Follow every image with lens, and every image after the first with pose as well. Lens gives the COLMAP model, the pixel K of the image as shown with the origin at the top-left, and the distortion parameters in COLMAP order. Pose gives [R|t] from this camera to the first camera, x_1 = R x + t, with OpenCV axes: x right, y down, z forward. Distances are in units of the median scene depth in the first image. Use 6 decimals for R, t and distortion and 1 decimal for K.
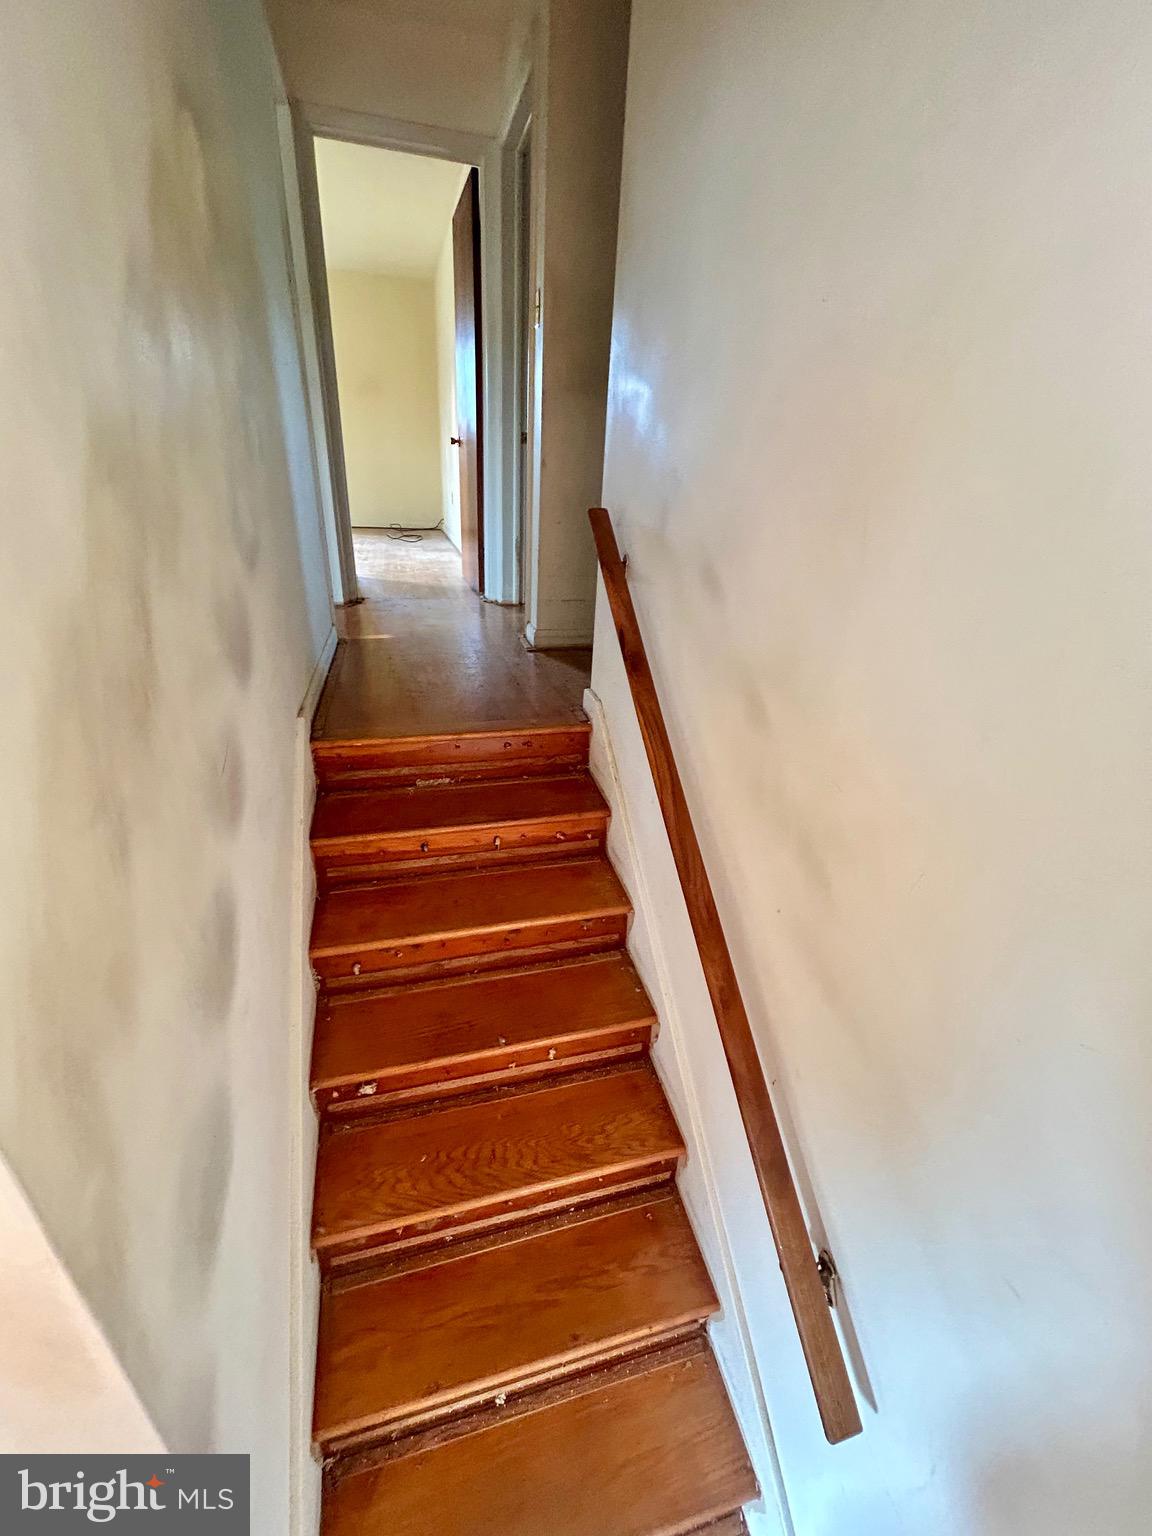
lens RADIAL K [[617.7, 0, 571.2], [0, 617.7, 765.5], [0, 0, 1]] dist [0.000731, -0.000118]
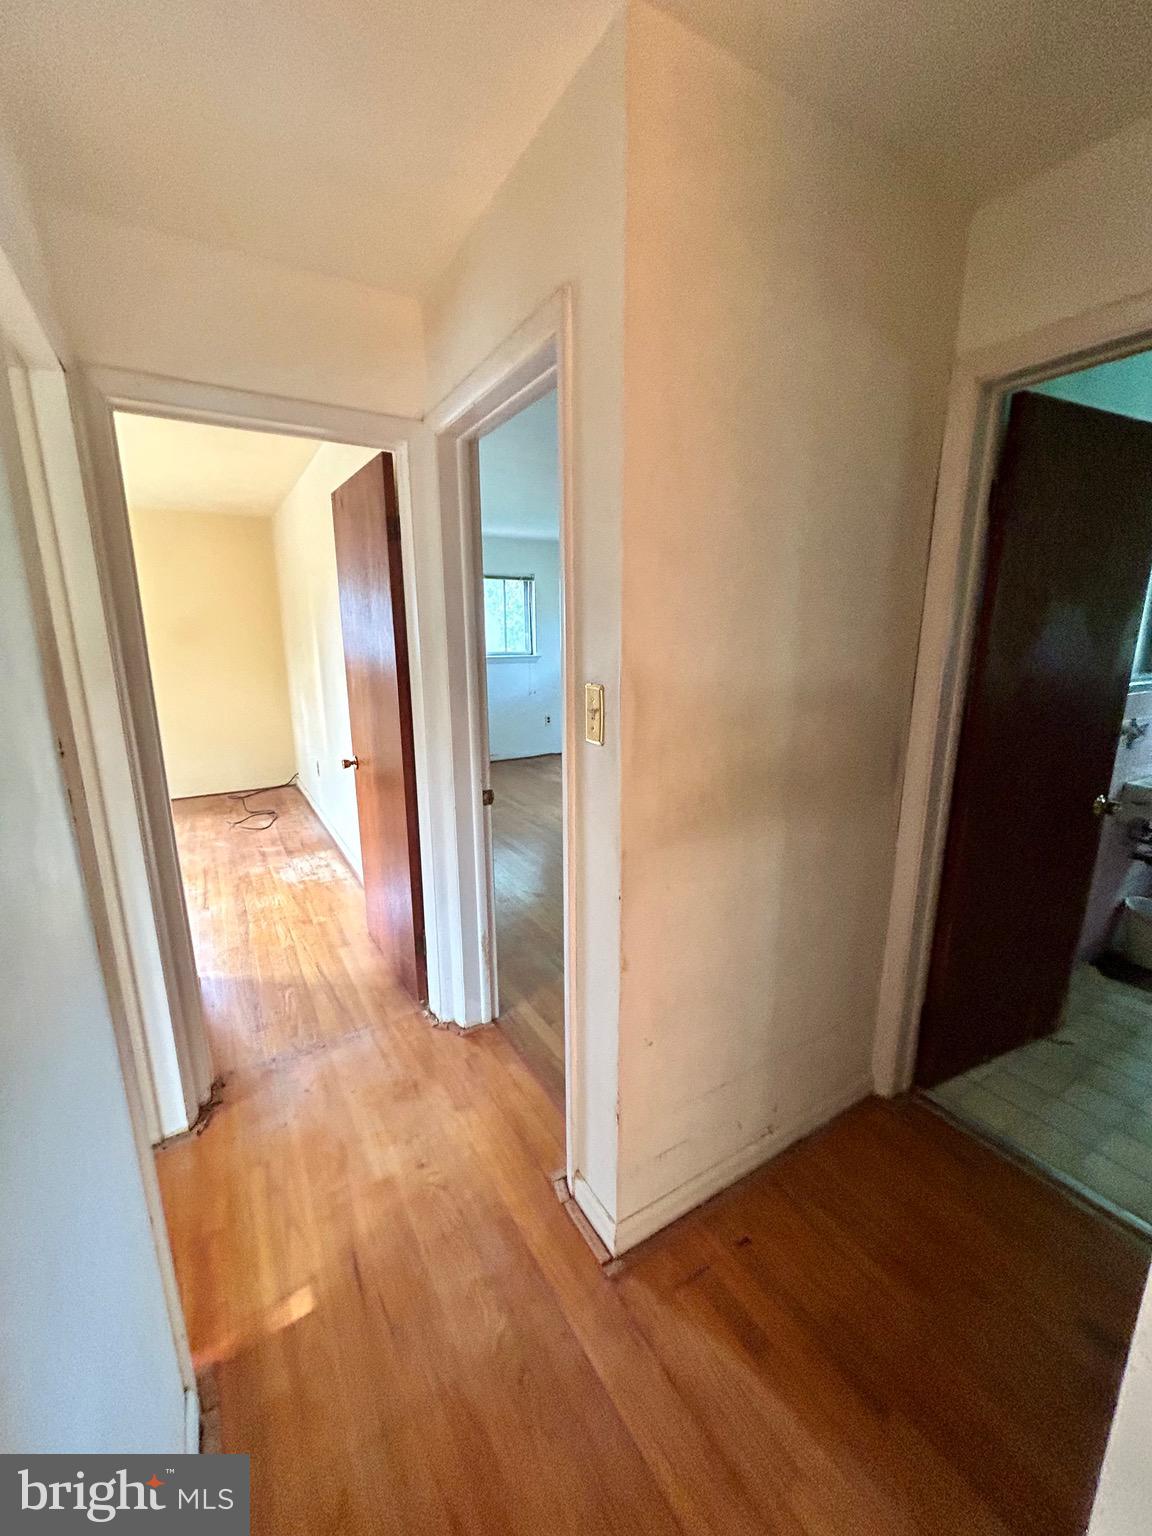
lens RADIAL K [[617.7, 0, 572.2], [0, 617.7, 767.0], [0, 0, 1]] dist [0.000731, -0.000118]
pose [[0.960529, -0.114389, 0.253571, -0.137274], [0.168750, 0.964268, -0.204232, -0.371352], [-0.221148, 0.238961, 0.945511, 0.317744]]
